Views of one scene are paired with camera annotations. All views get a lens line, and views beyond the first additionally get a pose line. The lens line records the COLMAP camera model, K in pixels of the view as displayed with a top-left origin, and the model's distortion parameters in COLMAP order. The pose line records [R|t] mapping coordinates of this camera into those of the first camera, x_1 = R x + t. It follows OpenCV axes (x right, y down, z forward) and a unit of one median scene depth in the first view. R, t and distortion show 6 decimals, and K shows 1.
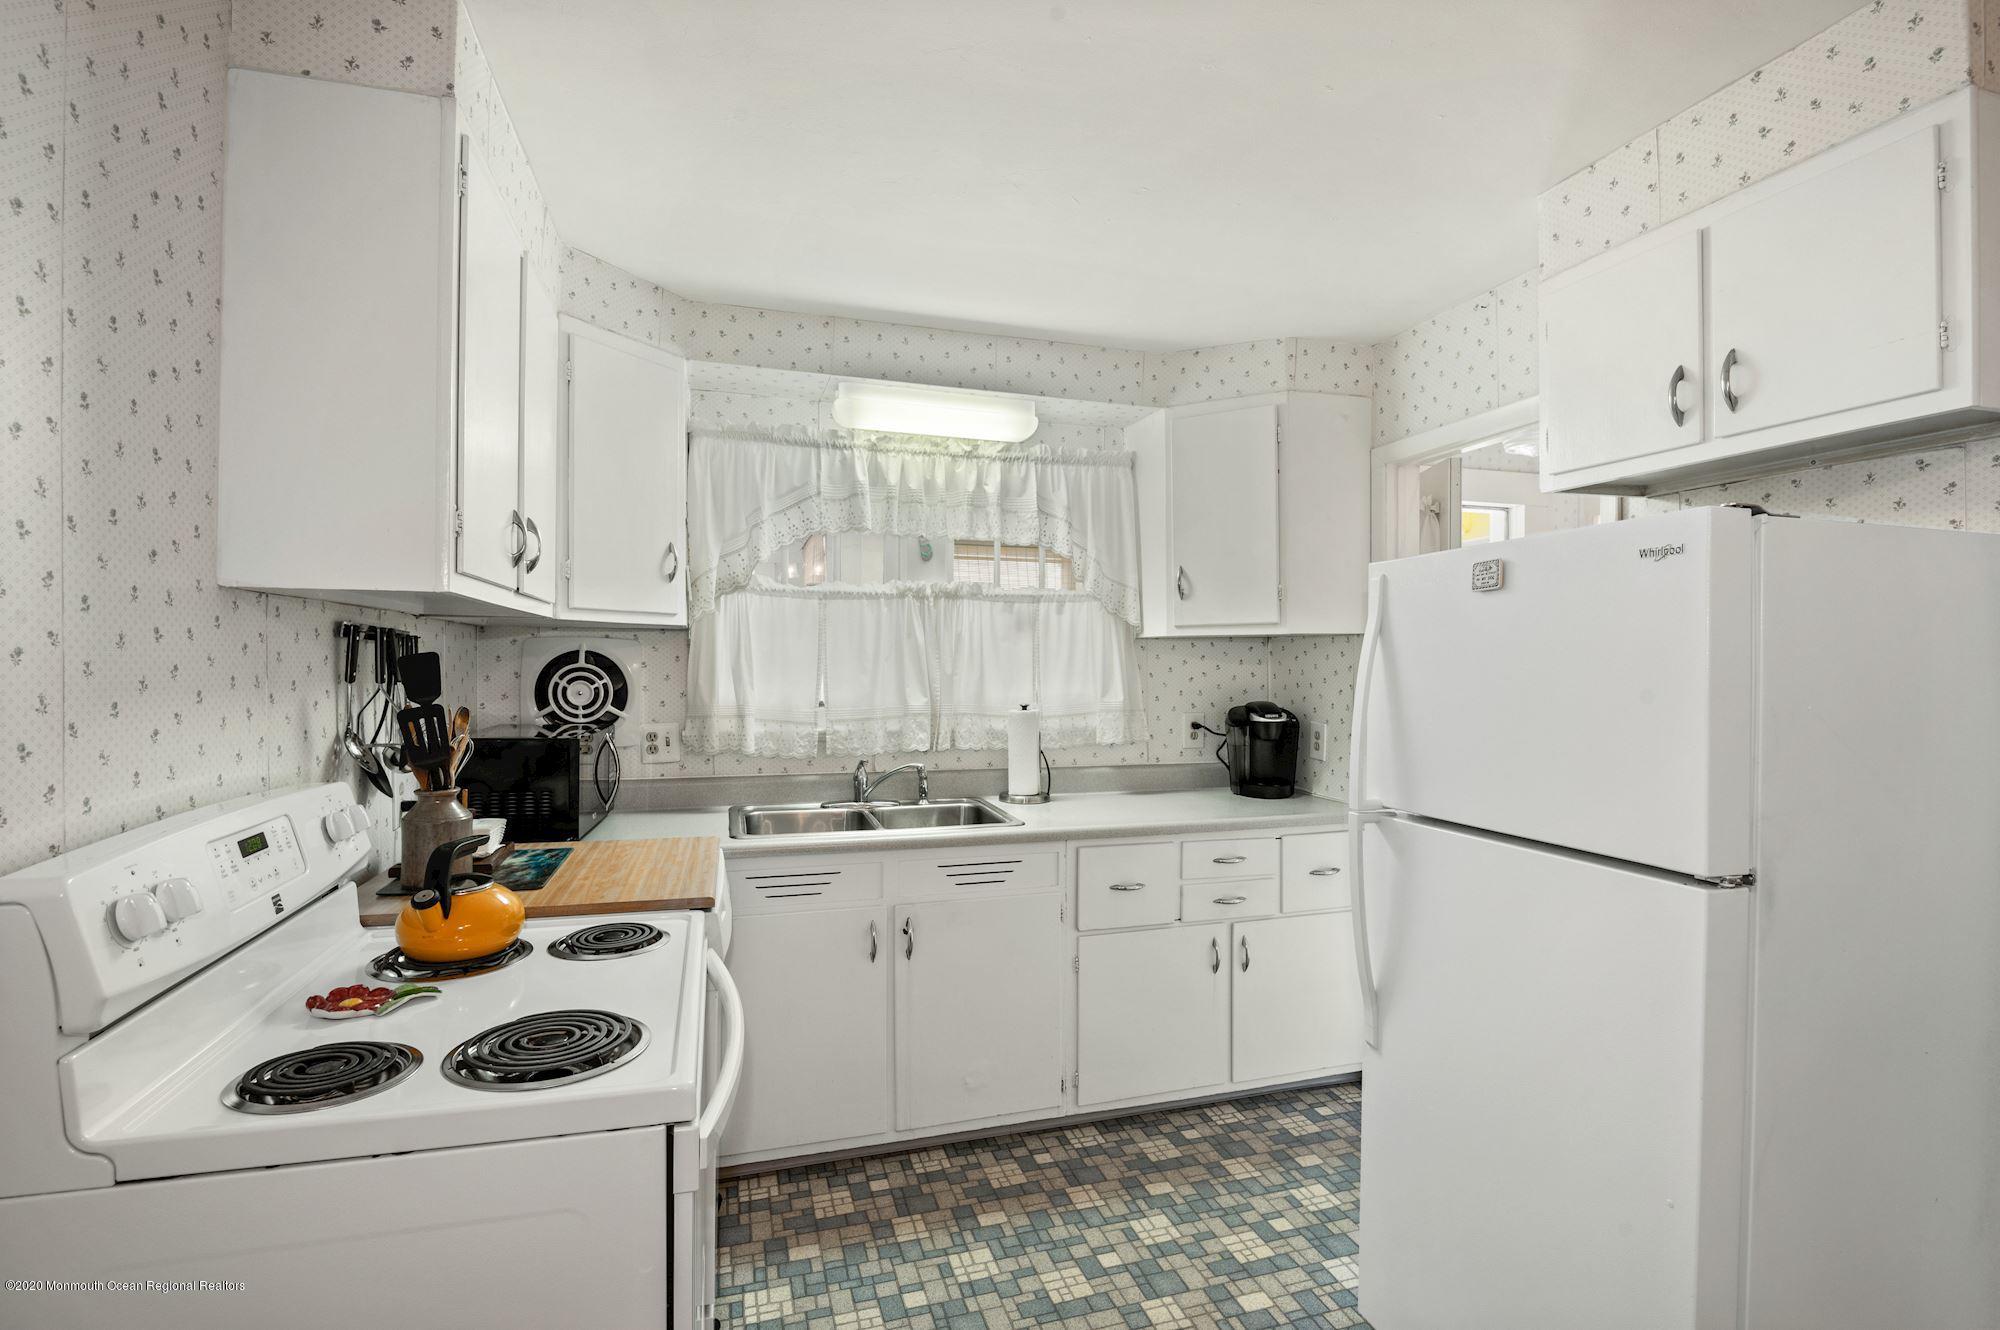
lens RADIAL K [[929.2, 0, 998.7], [0, 929.2, 663.3], [0, 0, 1]] dist [-0.005598, -0.005907]
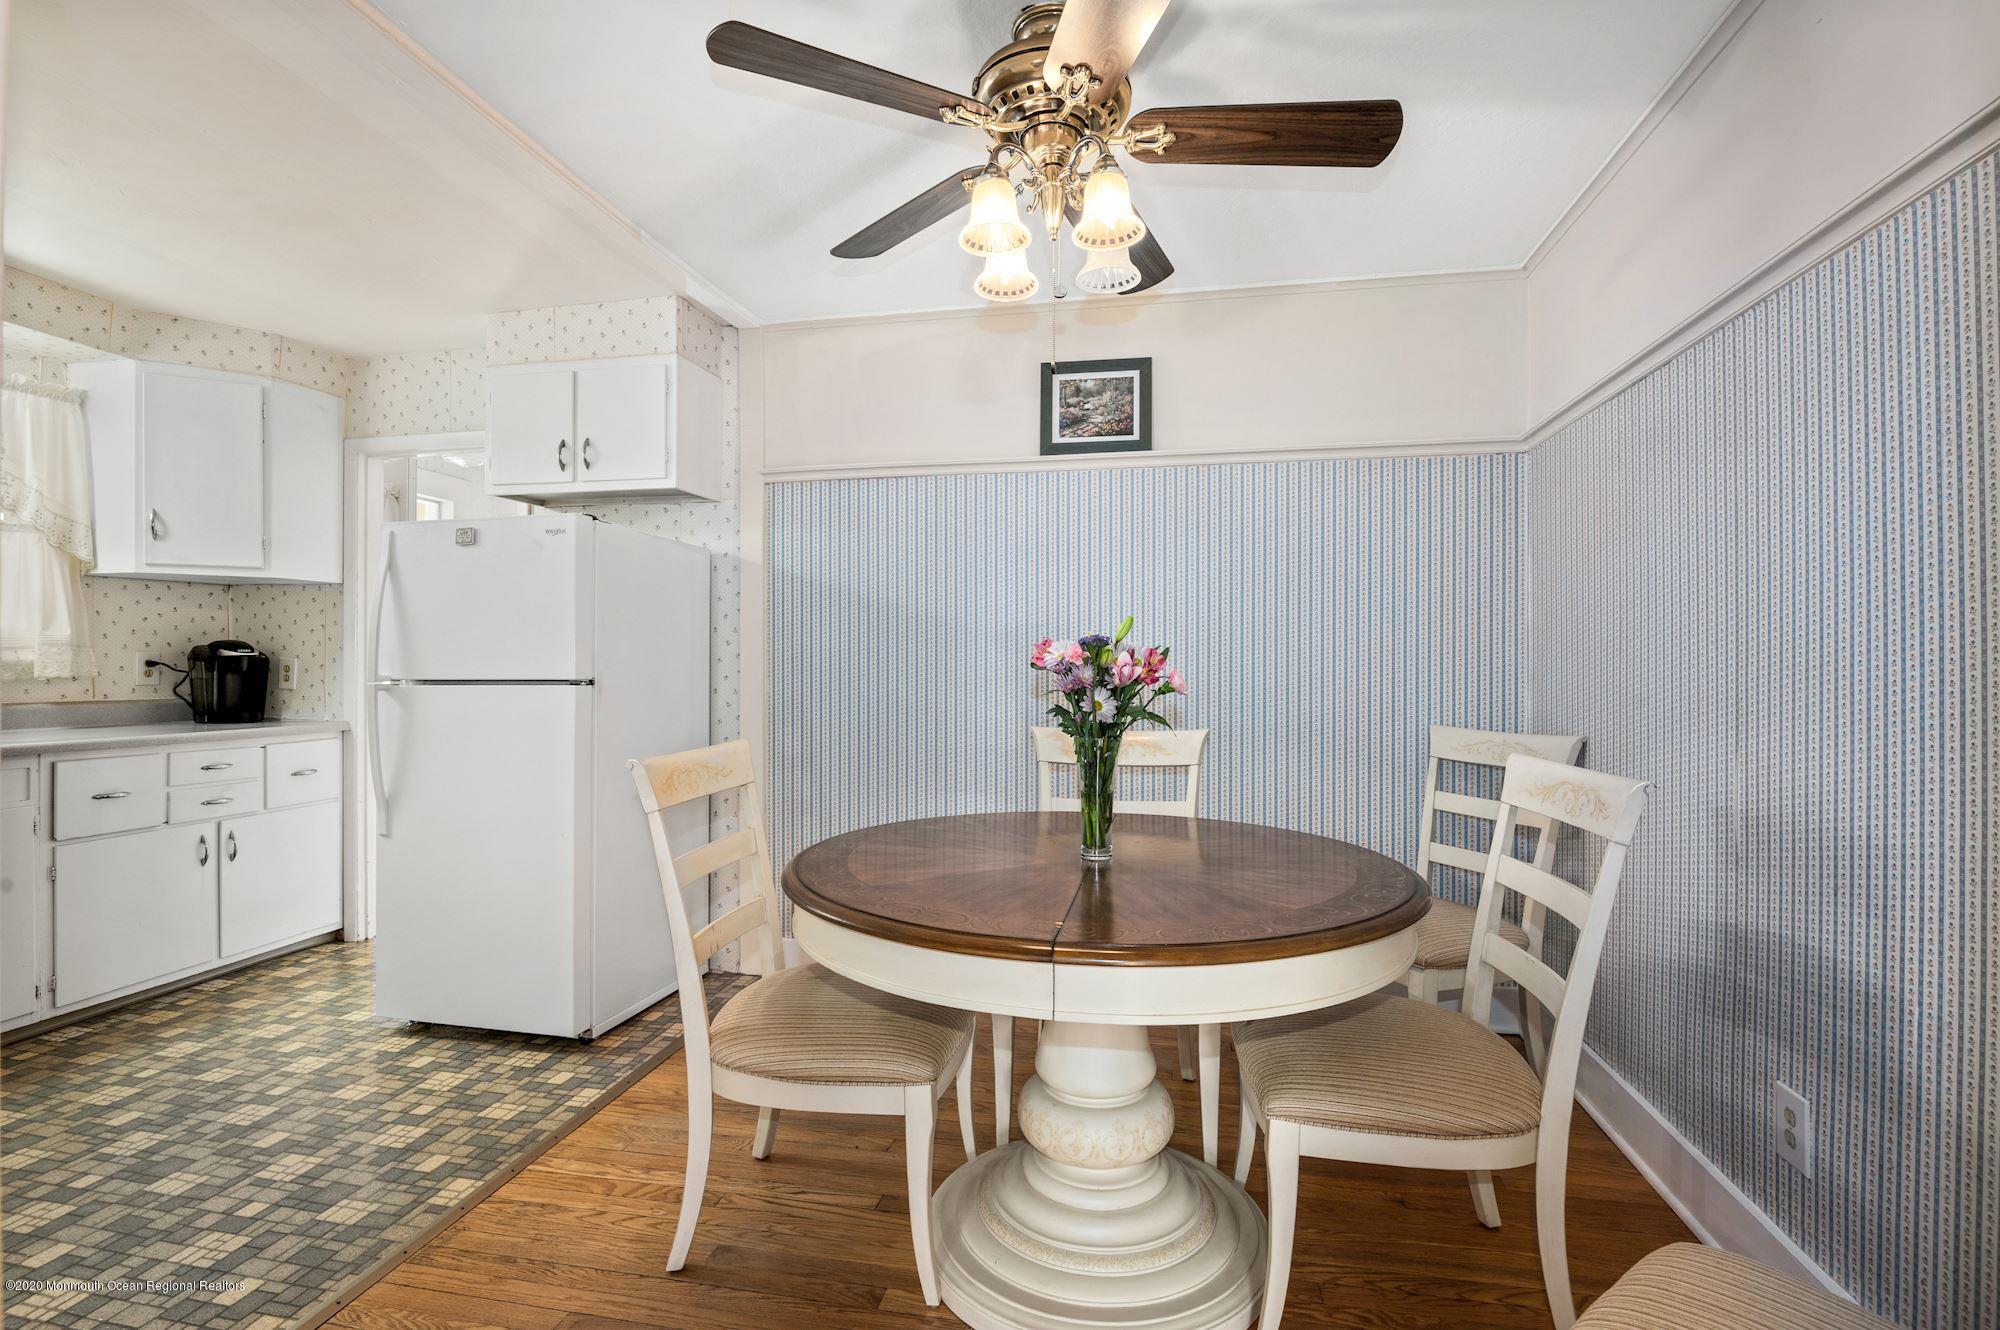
lens RADIAL K [[929.2, 0, 1011.0], [0, 929.2, 666.0], [0, 0, 1]] dist [-0.005598, -0.005907]
pose [[0.461208, -0.000831, 0.887291, -0.317606], [0.002134, 0.999998, -0.000172, 0.087455], [-0.887289, 0.001973, 0.461209, -0.417000]]
